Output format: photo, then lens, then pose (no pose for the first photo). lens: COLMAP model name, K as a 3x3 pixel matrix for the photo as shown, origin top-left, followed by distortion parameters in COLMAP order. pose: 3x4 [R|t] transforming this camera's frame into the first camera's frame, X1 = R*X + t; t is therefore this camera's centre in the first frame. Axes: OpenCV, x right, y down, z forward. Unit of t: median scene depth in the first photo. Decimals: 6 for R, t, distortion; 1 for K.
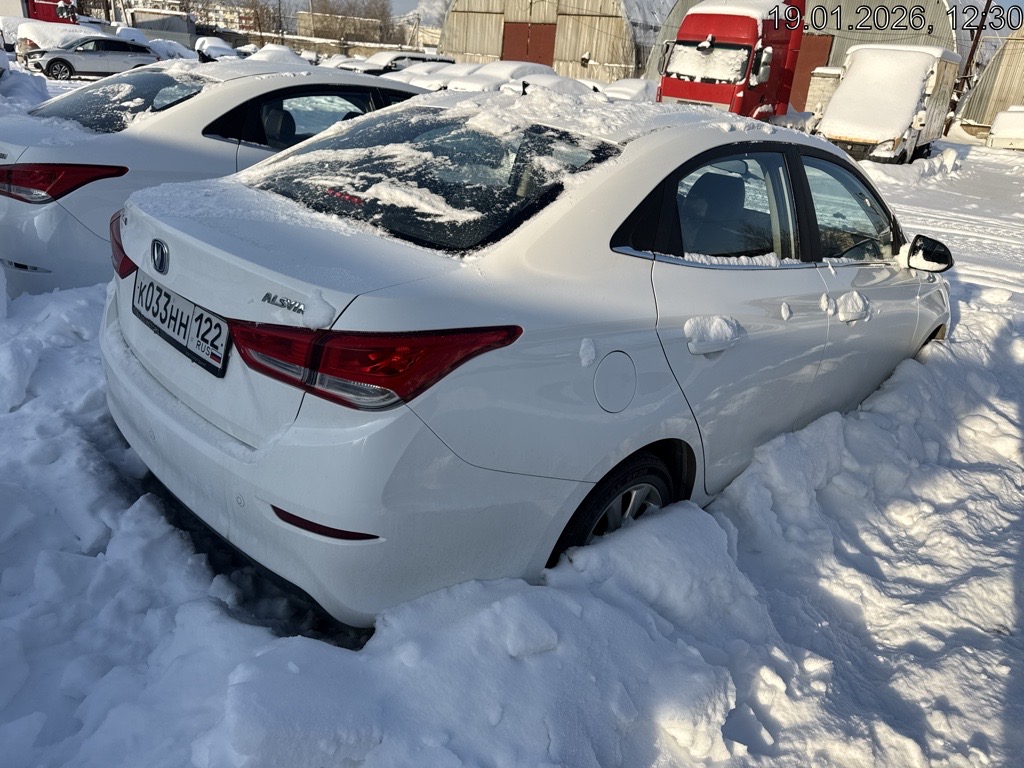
lens RADIAL K [[730.7, 0, 514.9], [0, 730.7, 392.1], [0, 0, 1]] dist [0.041746, -0.039186]
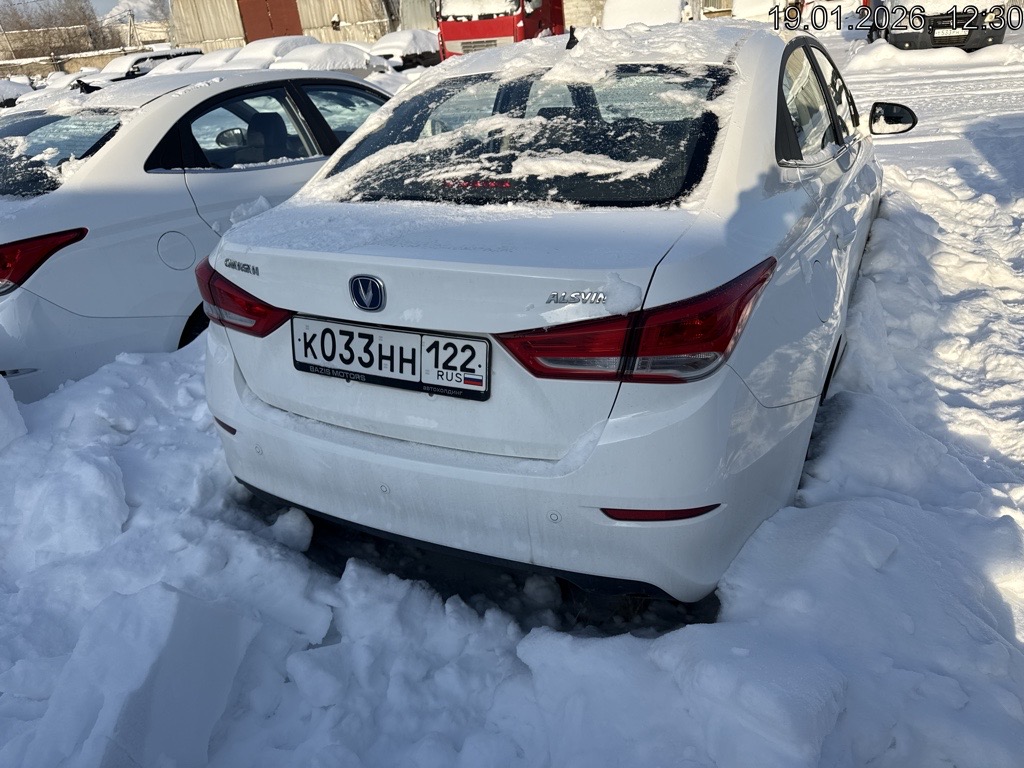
lens RADIAL K [[730.7, 0, 509.6], [0, 730.7, 391.0], [0, 0, 1]] dist [0.041746, -0.039186]
pose [[0.932846, -0.298878, 0.201174, -0.413694], [0.288428, 0.954145, 0.080099, -0.071745], [-0.215889, -0.016696, 0.976275, 0.076775]]
